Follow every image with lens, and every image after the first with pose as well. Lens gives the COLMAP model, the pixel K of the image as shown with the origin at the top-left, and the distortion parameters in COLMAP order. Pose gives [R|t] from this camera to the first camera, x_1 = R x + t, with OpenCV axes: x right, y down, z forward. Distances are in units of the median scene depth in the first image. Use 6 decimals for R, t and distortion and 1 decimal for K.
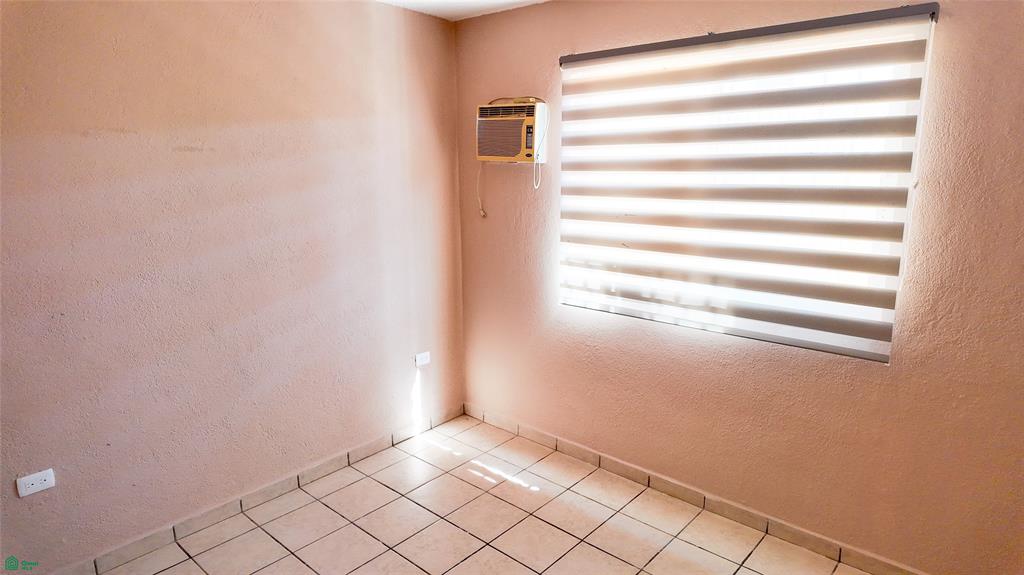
lens RADIAL K [[596.2, 0, 507.7], [0, 596.2, 285.2], [0, 0, 1]] dist [0.044895, -0.039970]
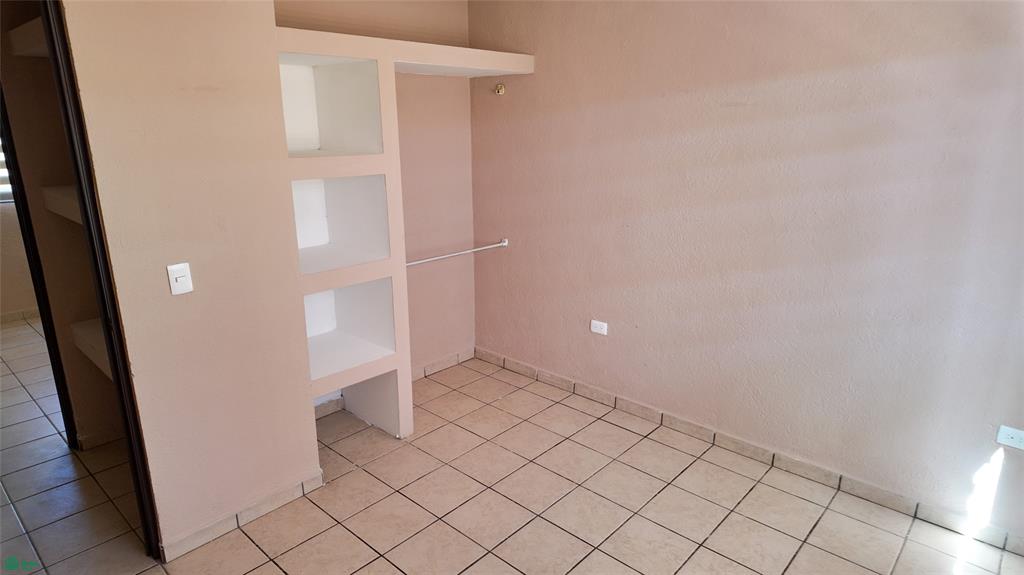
lens RADIAL K [[596.2, 0, 514.6], [0, 596.2, 284.8], [0, 0, 1]] dist [0.044895, -0.039970]
pose [[0.006720, 0.280977, -0.959691, 0.467451], [-0.197305, 0.941218, 0.274188, -0.109303], [0.980319, 0.187509, 0.061763, 0.475871]]
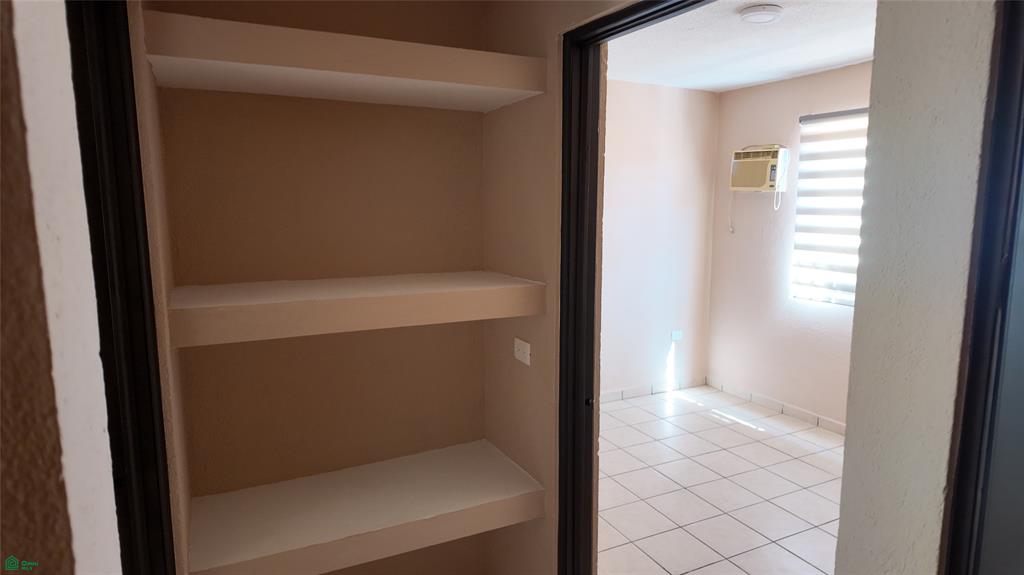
lens RADIAL K [[596.2, 0, 516.6], [0, 596.2, 281.7], [0, 0, 1]] dist [0.044895, -0.039970]
pose [[0.931498, 0.057633, -0.359150, -0.001869], [-0.083816, 0.994807, -0.057748, 0.128015], [0.353957, 0.083895, 0.931491, -0.466561]]
